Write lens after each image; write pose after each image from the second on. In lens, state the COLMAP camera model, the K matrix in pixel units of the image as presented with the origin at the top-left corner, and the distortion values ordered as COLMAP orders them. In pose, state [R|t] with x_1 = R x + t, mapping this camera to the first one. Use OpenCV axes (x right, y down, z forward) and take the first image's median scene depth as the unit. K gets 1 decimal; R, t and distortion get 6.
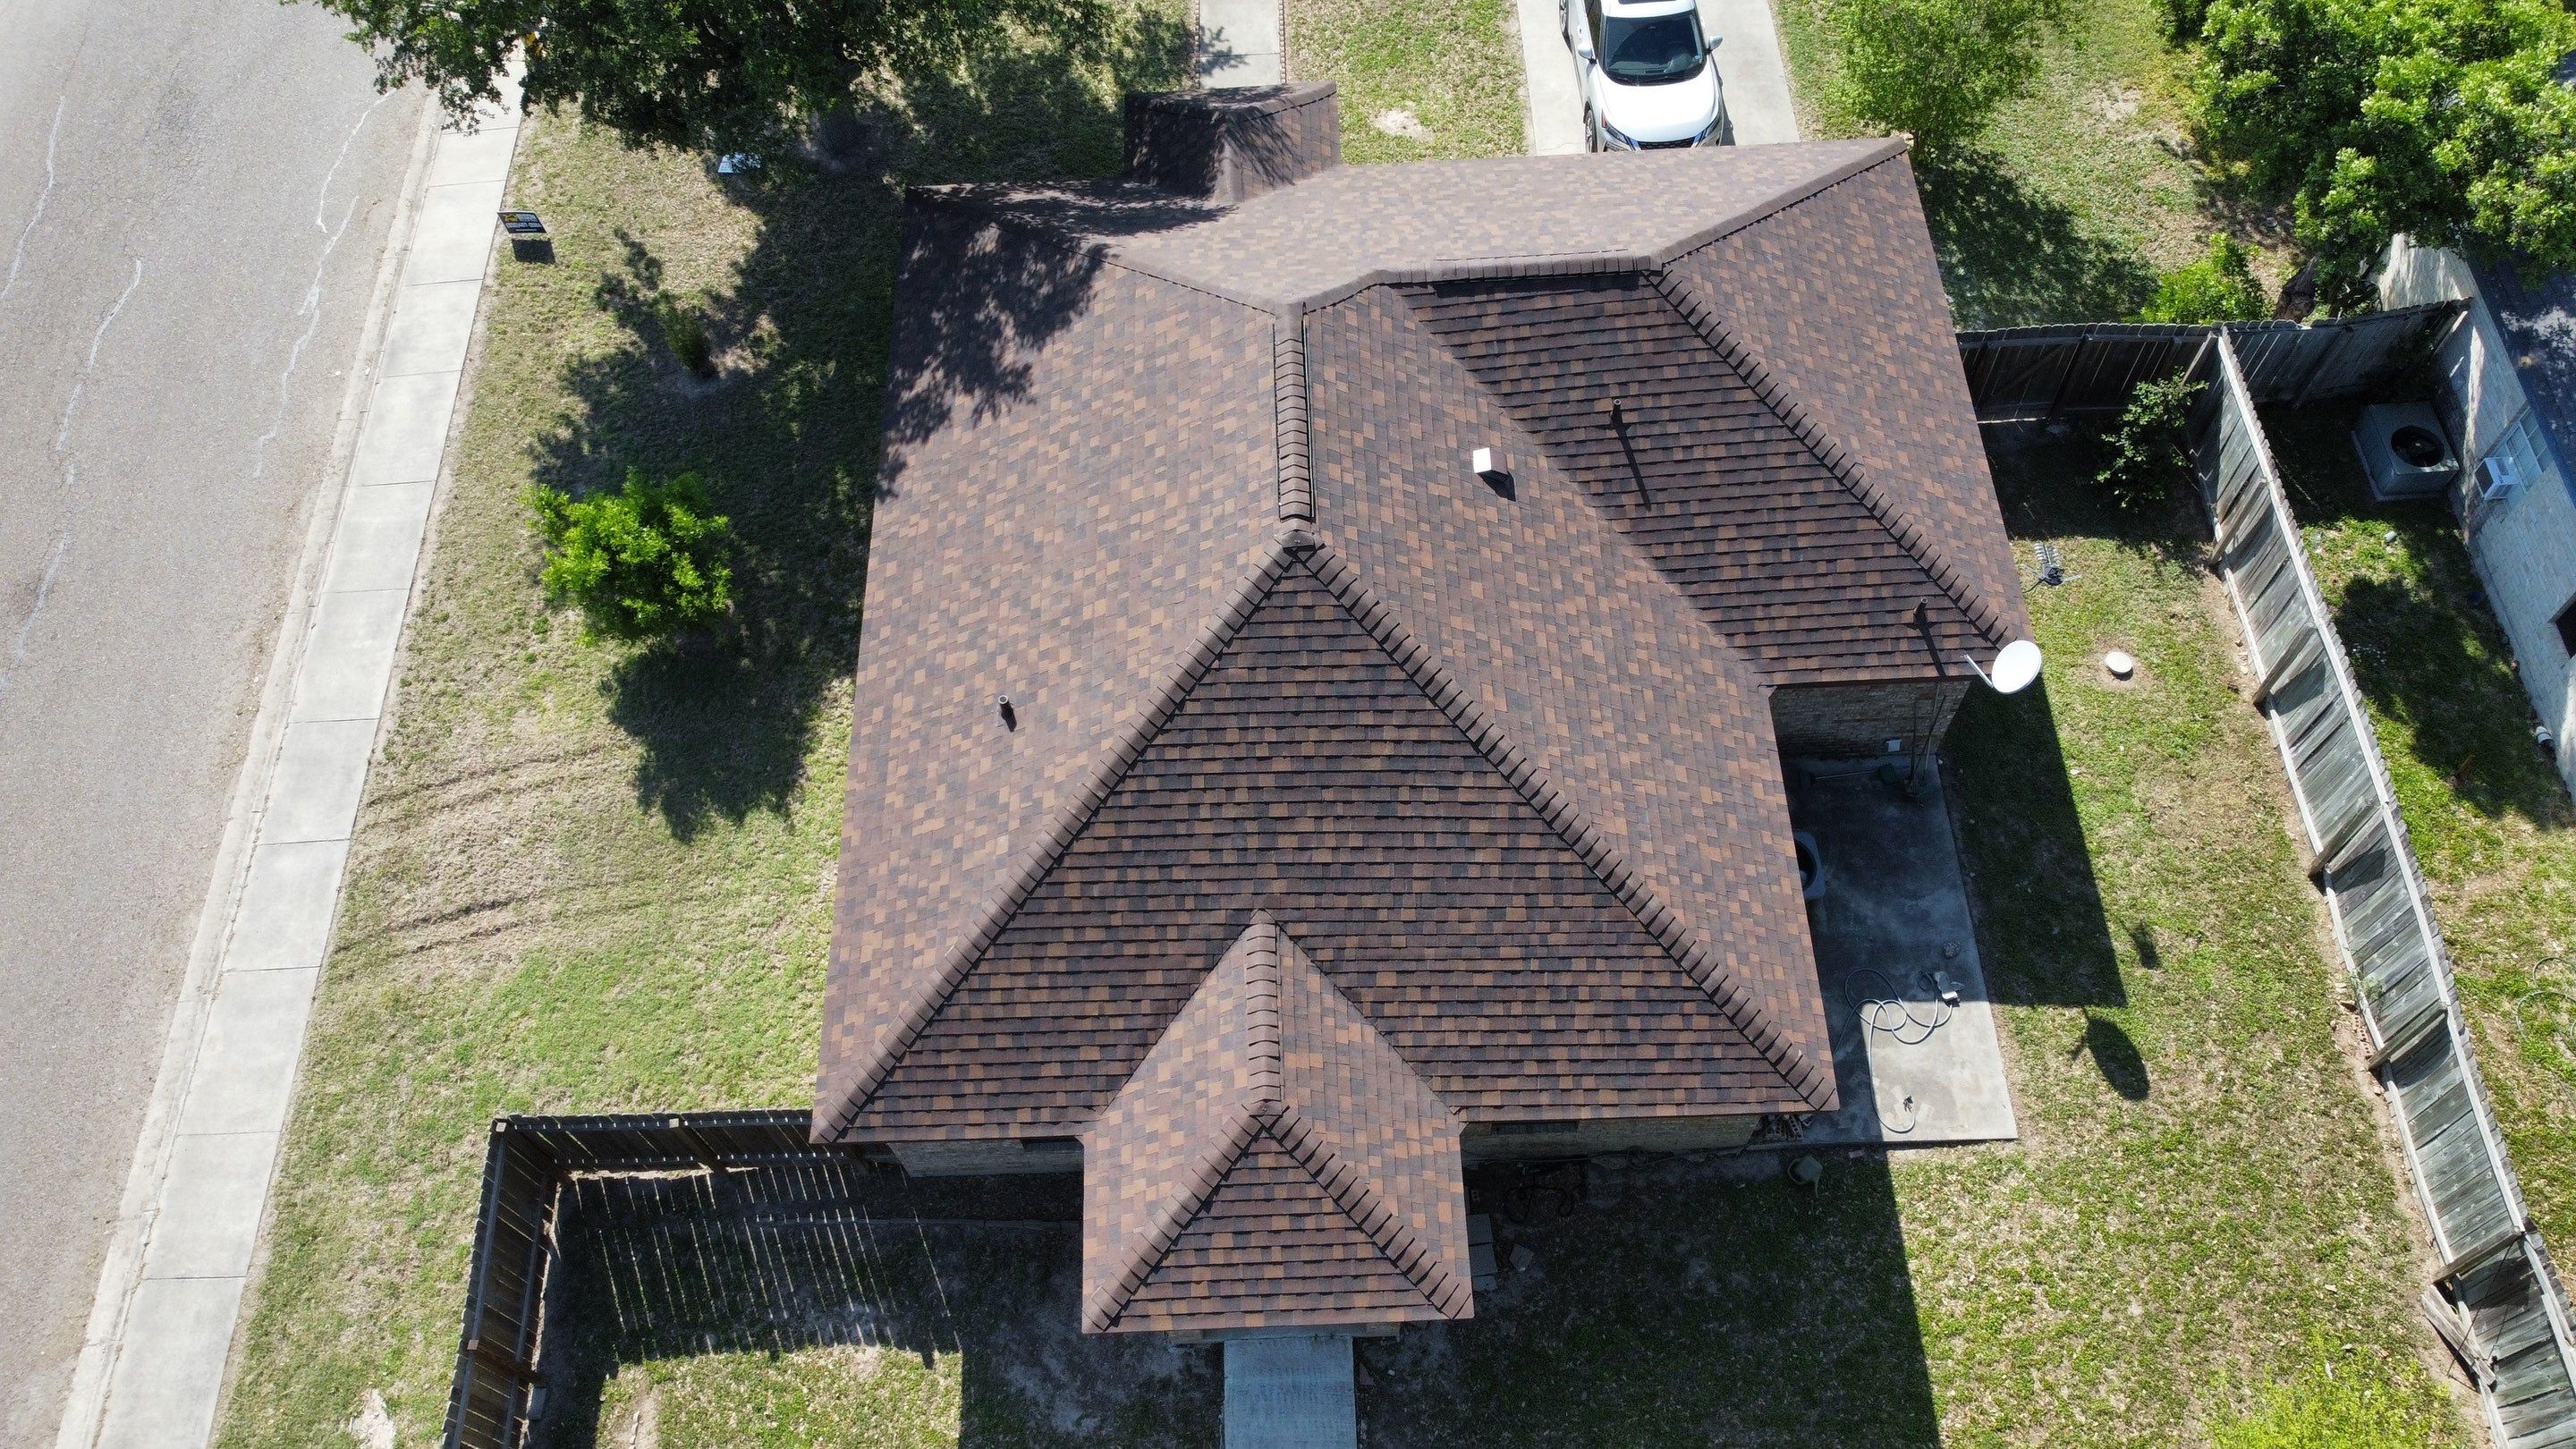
lens RADIAL K [[1932.0, 0, 1287.2], [0, 1932.0, 721.7], [0, 0, 1]] dist [0.017096, -0.024377]
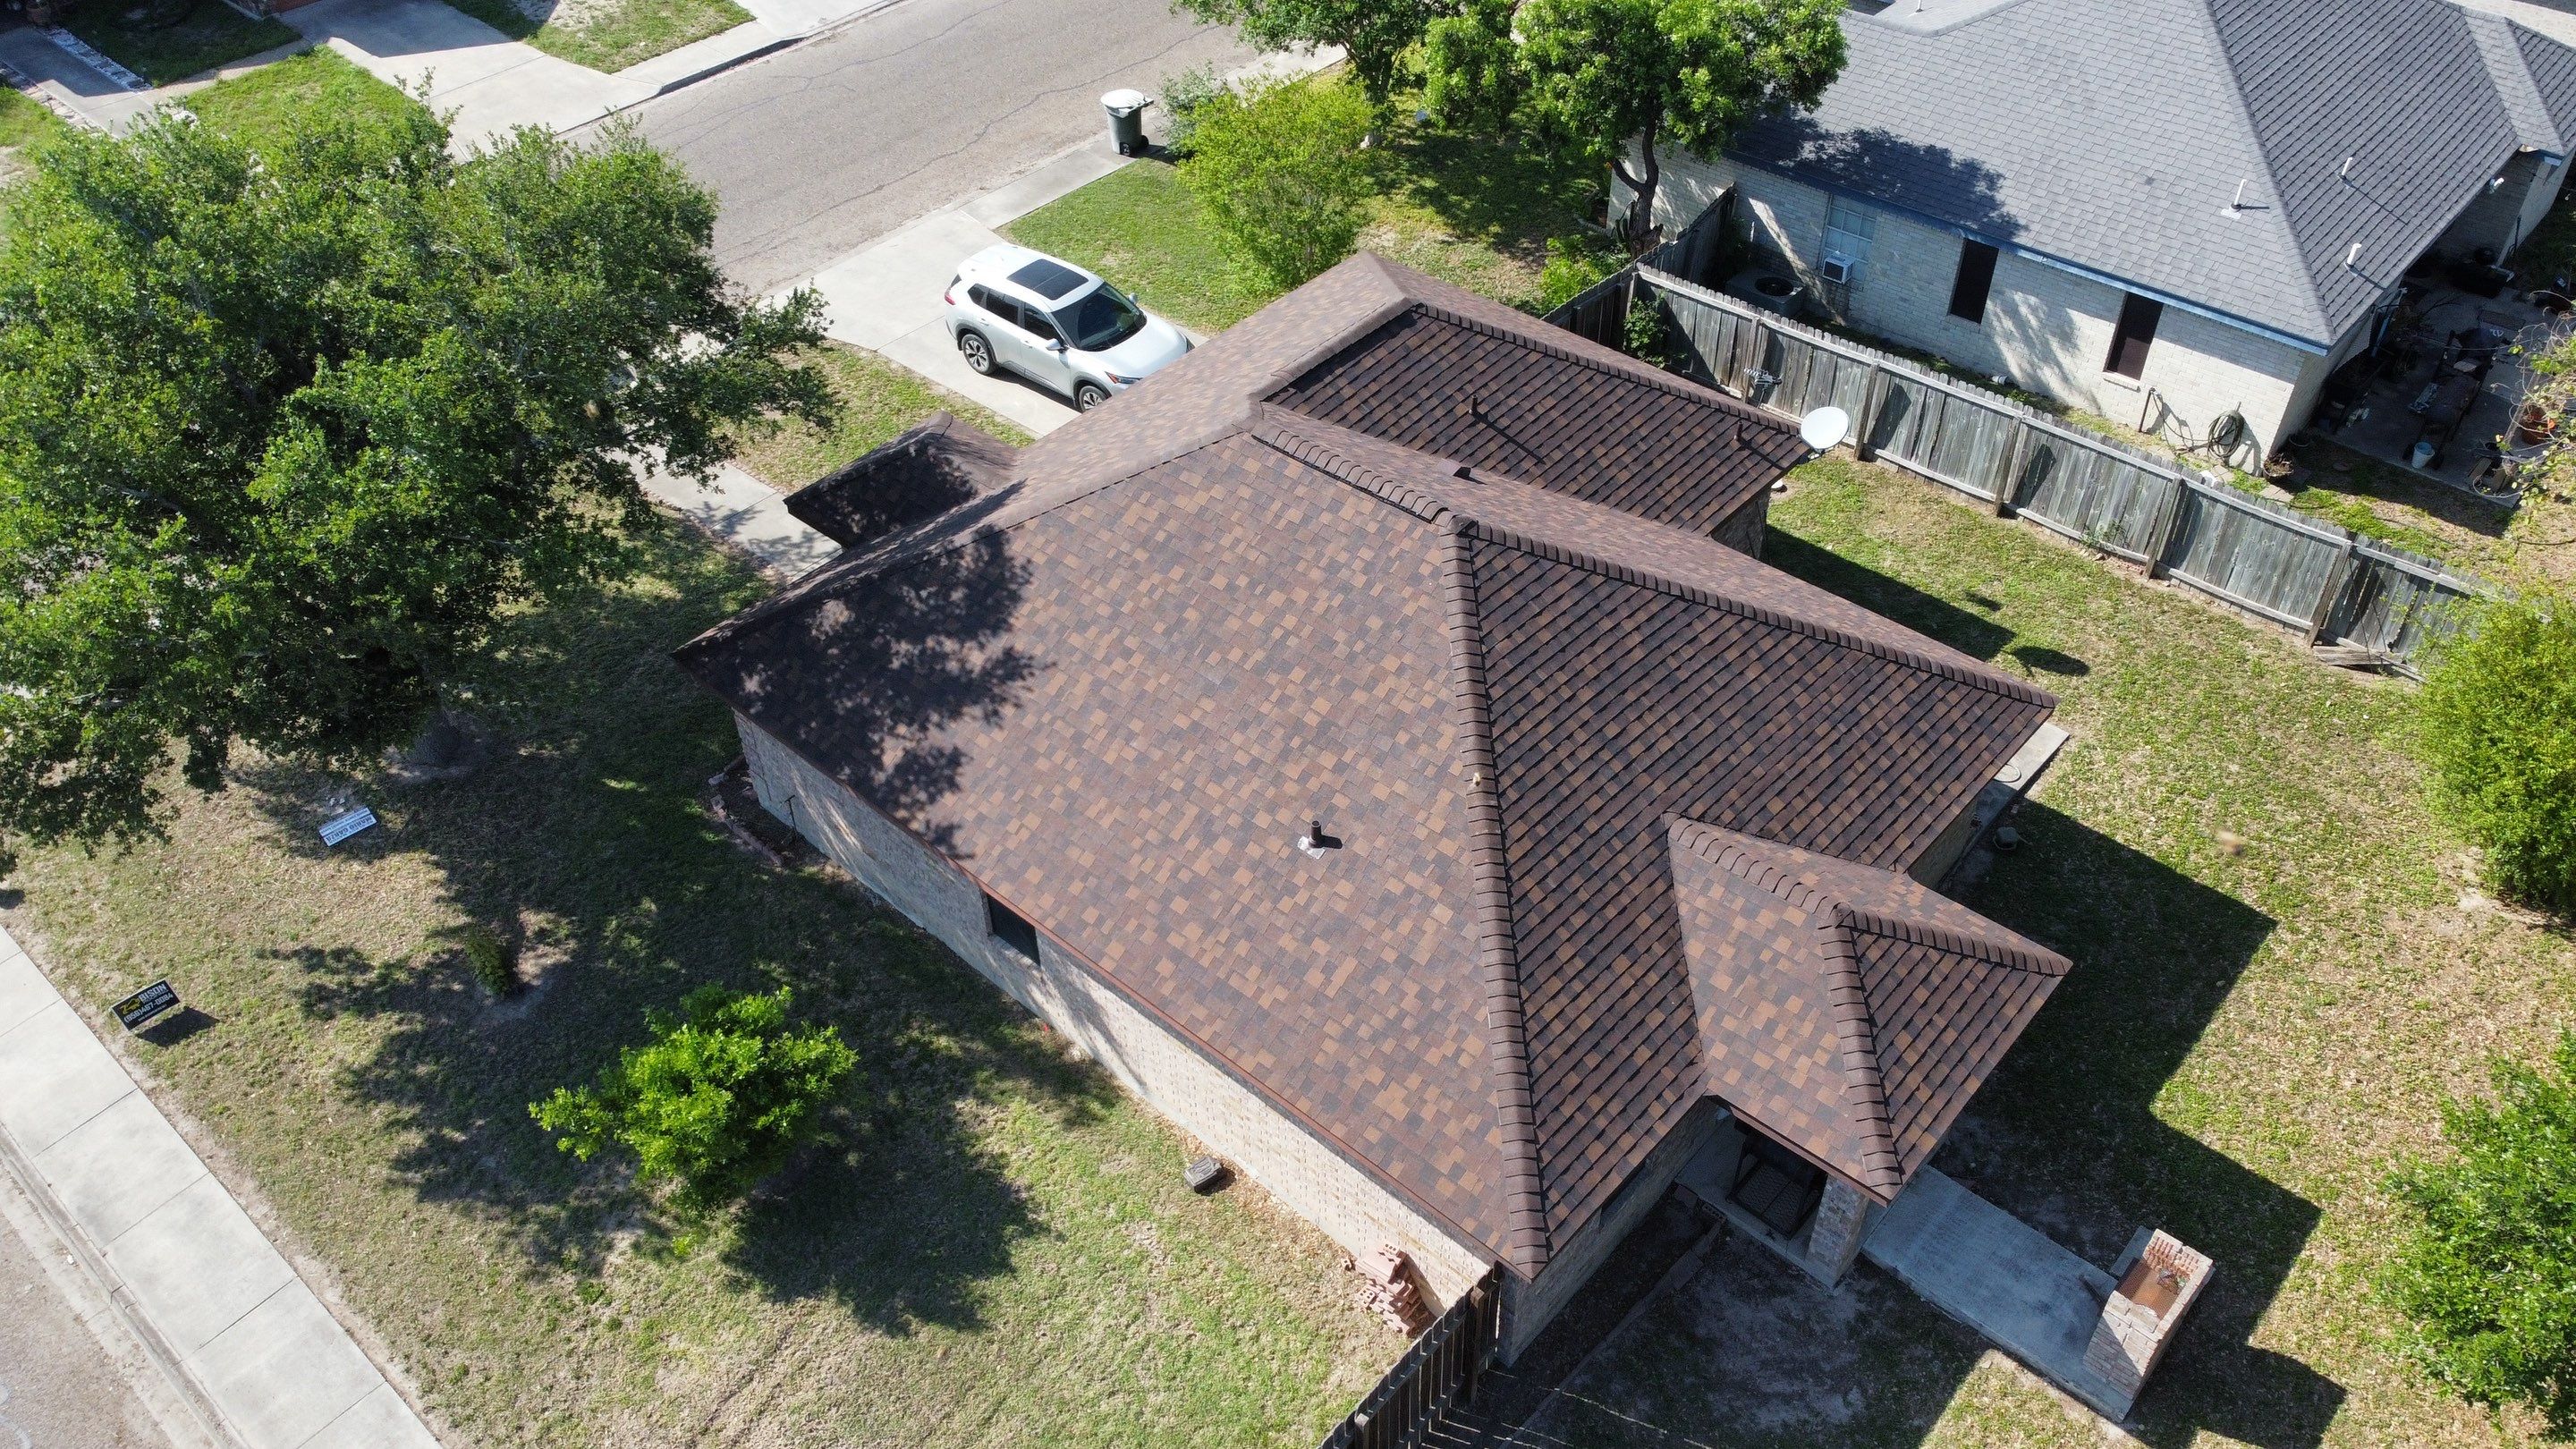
lens RADIAL K [[1932.0, 0, 1282.3], [0, 1932.0, 730.0], [0, 0, 1]] dist [0.017096, -0.024377]
pose [[0.688029, -0.467263, 0.555232, -0.626731], [0.625977, 0.769205, -0.128359, 0.060893], [-0.367110, 0.435877, 0.821731, 0.188457]]
